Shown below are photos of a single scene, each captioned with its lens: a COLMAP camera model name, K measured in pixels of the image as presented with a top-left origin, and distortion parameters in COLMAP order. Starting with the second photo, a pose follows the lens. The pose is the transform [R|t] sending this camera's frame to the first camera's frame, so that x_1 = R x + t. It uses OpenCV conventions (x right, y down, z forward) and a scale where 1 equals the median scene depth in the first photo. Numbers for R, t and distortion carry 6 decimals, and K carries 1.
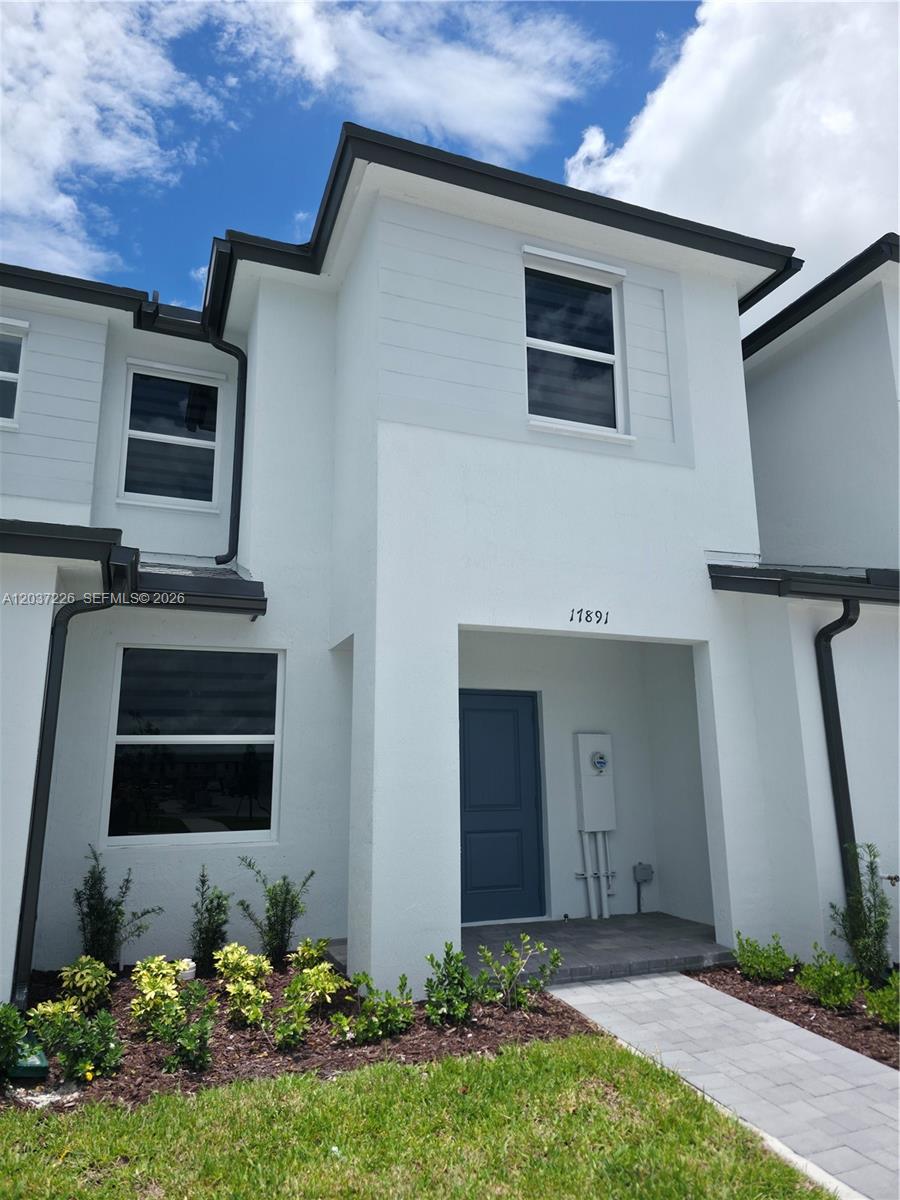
lens RADIAL K [[790.5, 0, 450.2], [0, 790.5, 592.3], [0, 0, 1]] dist [0.041421, 0.000539]
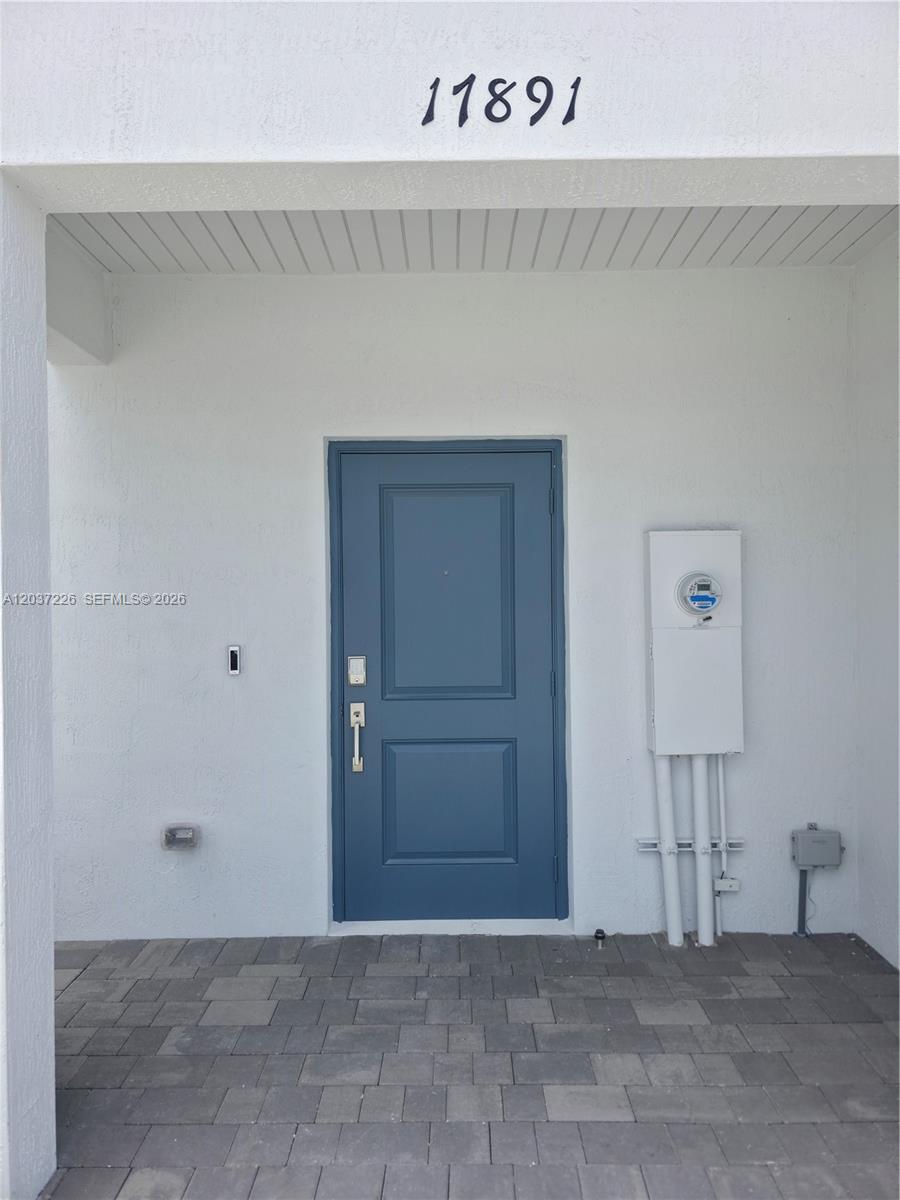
lens RADIAL K [[790.5, 0, 442.4], [0, 790.5, 602.2], [0, 0, 1]] dist [0.041421, 0.000539]
pose [[0.927606, 0.003184, -0.373548, 0.222479], [0.081652, 0.974056, 0.211066, 0.120001], [0.364528, -0.226287, 0.903279, 0.584614]]
